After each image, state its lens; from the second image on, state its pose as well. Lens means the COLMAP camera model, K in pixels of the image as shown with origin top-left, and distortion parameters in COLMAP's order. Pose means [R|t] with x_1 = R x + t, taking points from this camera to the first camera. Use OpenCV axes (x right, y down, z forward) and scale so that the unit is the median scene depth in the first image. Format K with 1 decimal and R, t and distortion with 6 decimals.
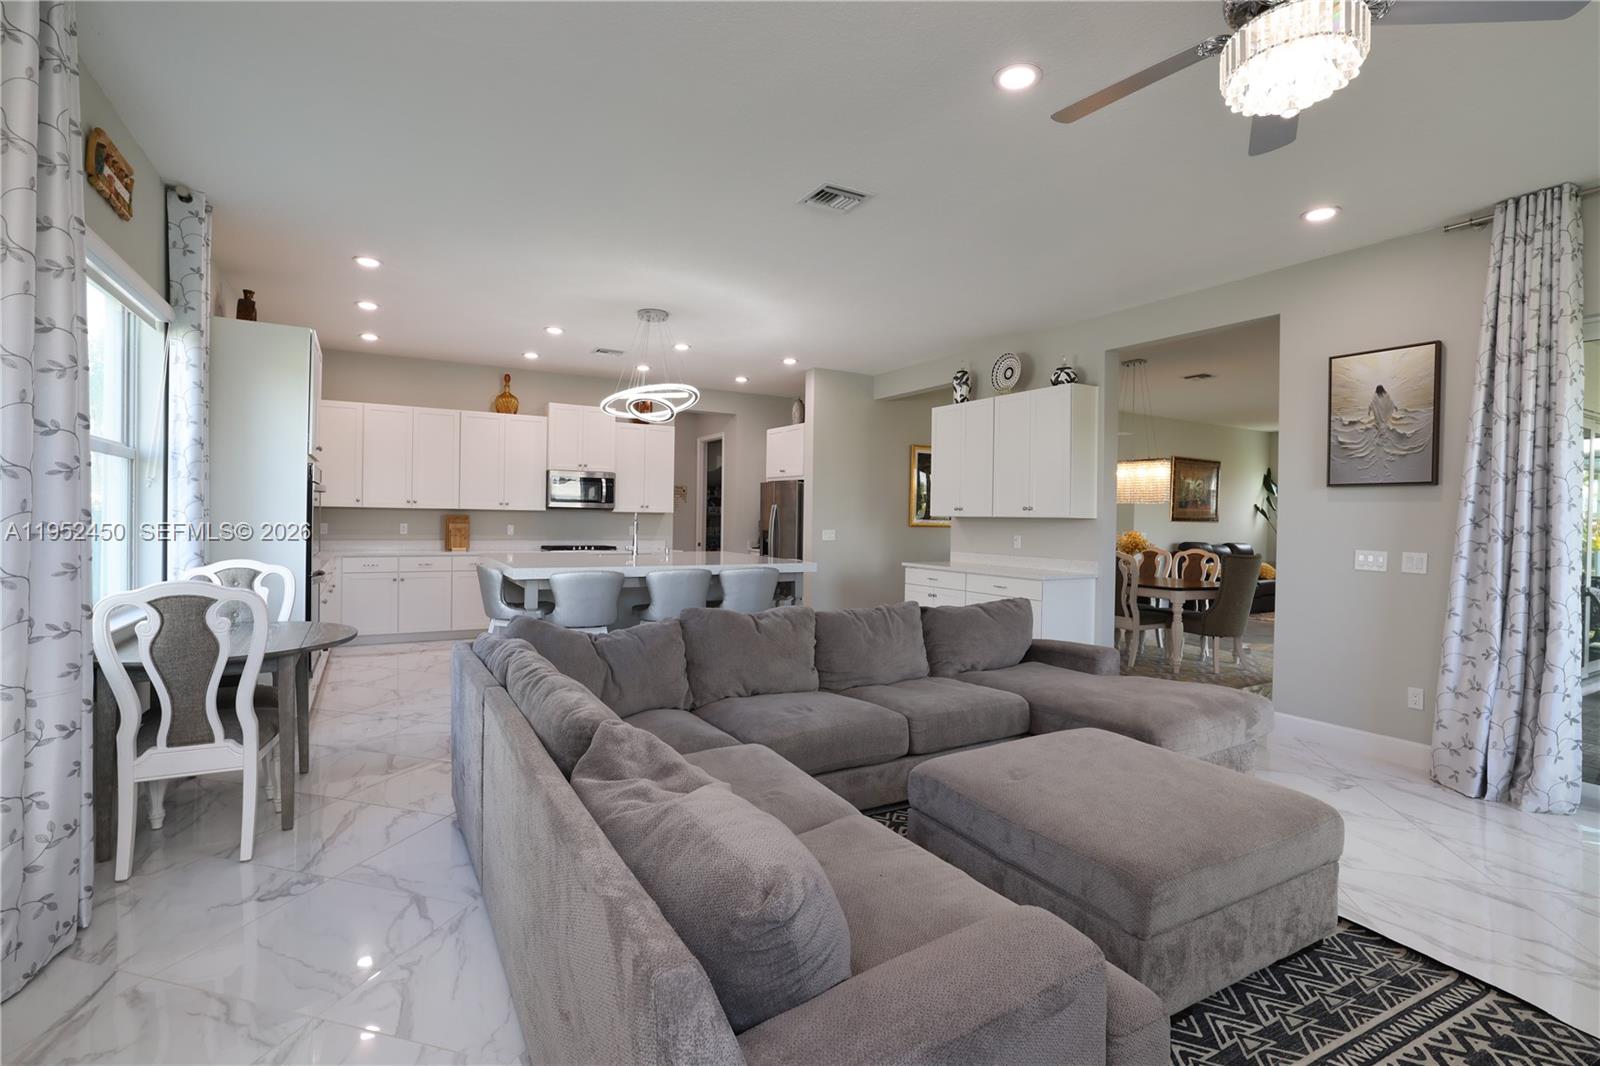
lens RADIAL K [[734.8, 0, 800.0], [0, 734.8, 533.0], [0, 0, 1]] dist [-0.044060, 0.016749]
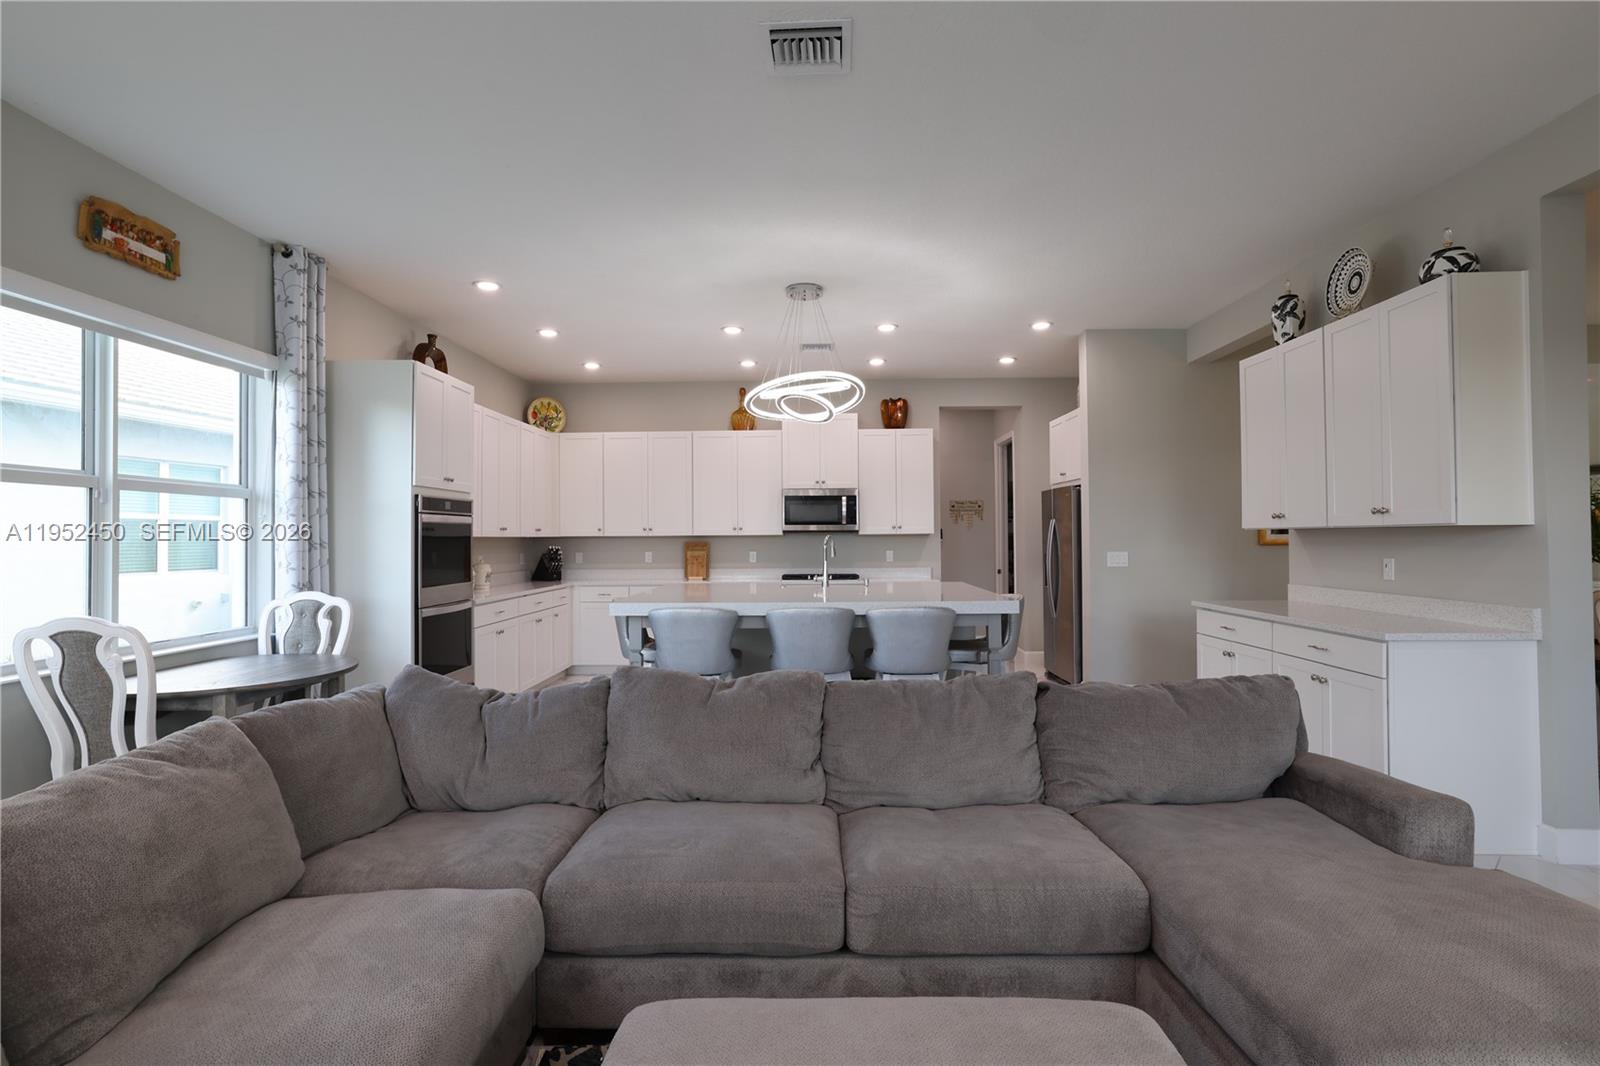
lens RADIAL K [[798.0, 0, 800.0], [0, 798.0, 533.0], [0, 0, 1]] dist [-0.037960, 0.021881]
pose [[0.852866, -0.026562, -0.521453, 0.203087], [0.011148, 0.999404, -0.032675, -0.001055], [0.522010, 0.022055, 0.852654, 0.204430]]
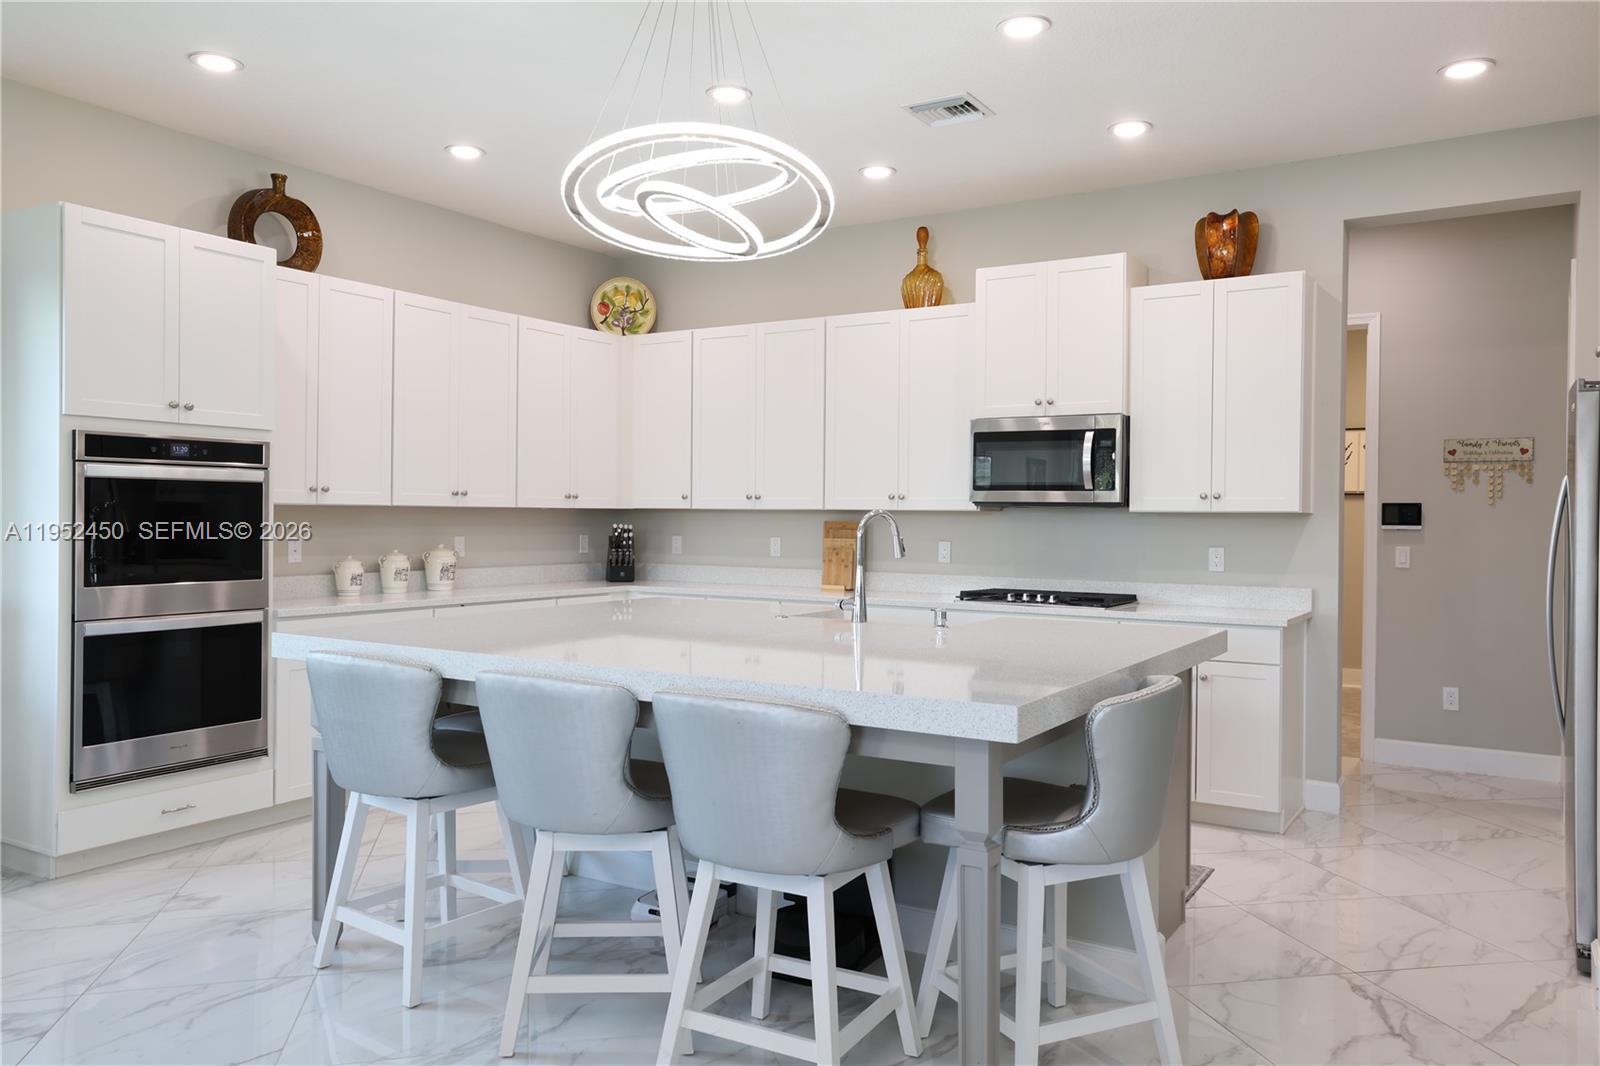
lens RADIAL K [[1159.2, 0, 800.0], [0, 1159.2, 533.0], [0, 0, 1]] dist [0.000021, 0.000664]
pose [[0.469189, 0.000663, -0.883098, 0.262133], [-0.019458, 0.999765, -0.009587, -0.008874], [0.882884, 0.021681, 0.469091, 0.646314]]
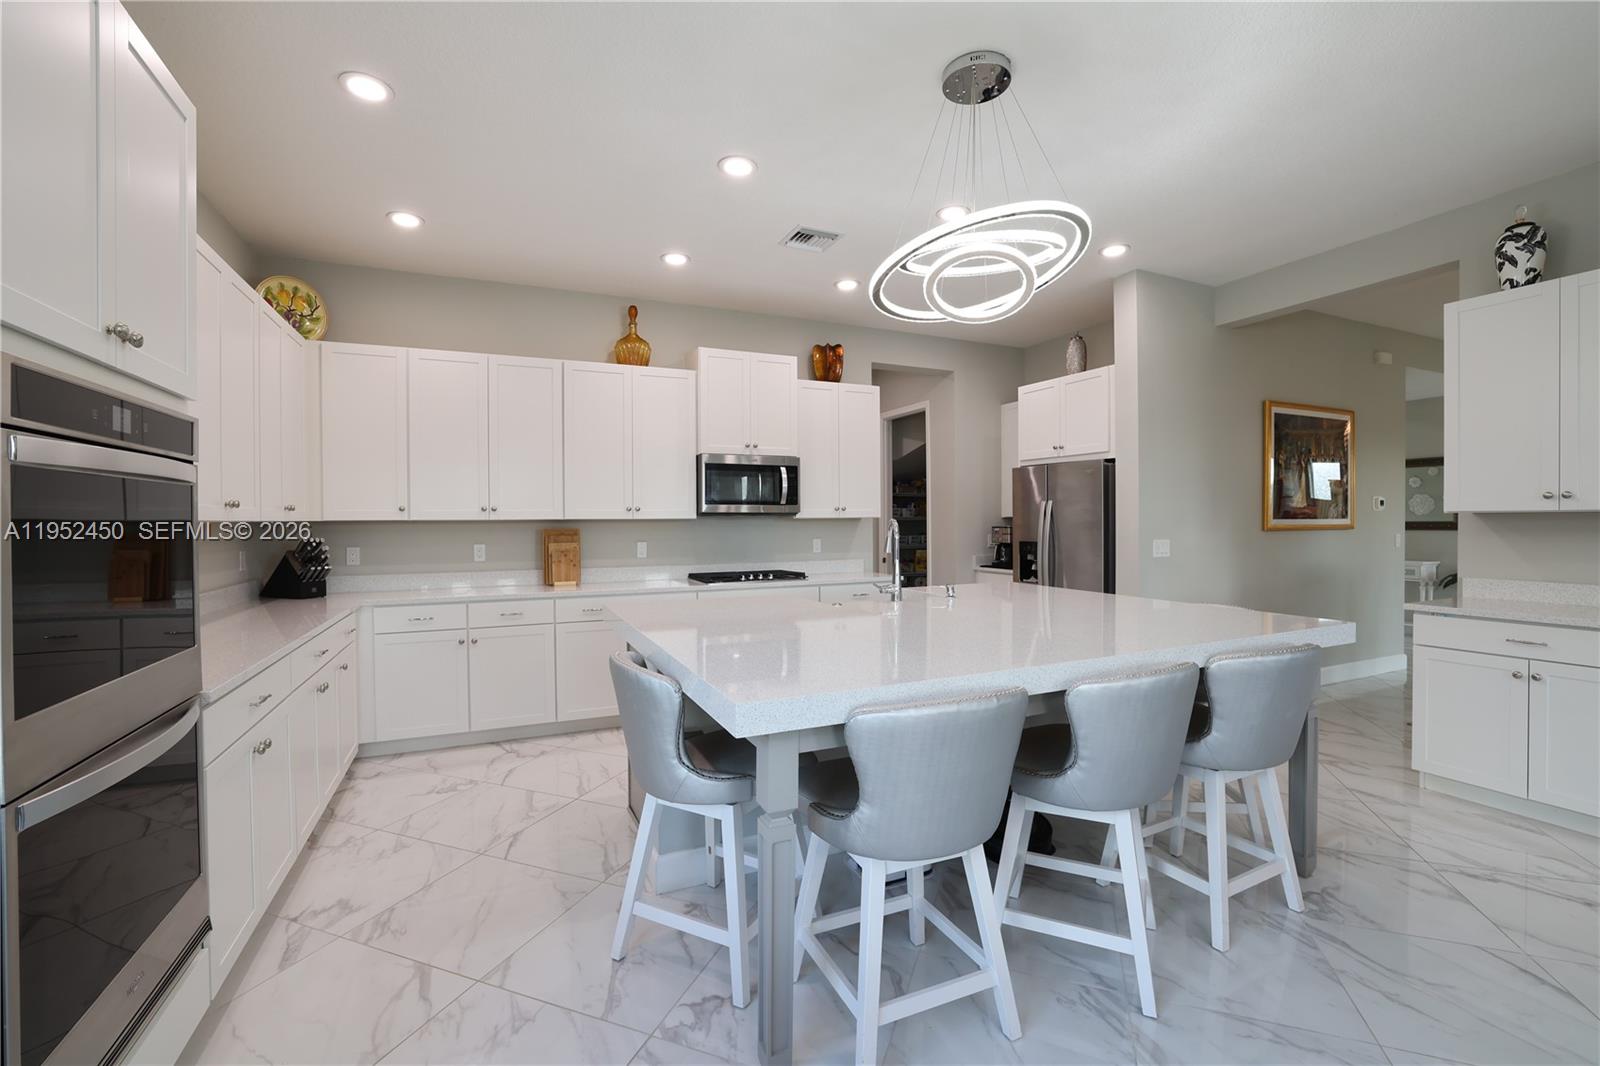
lens RADIAL K [[685.4, 0, 800.0], [0, 685.4, 533.0], [0, 0, 1]] dist [-0.032136, 0.000401]
pose [[0.994278, -0.022007, -0.104535, -0.223349], [0.021639, 0.999755, -0.004653, -0.015370], [0.104612, 0.002364, 0.994510, 0.476415]]
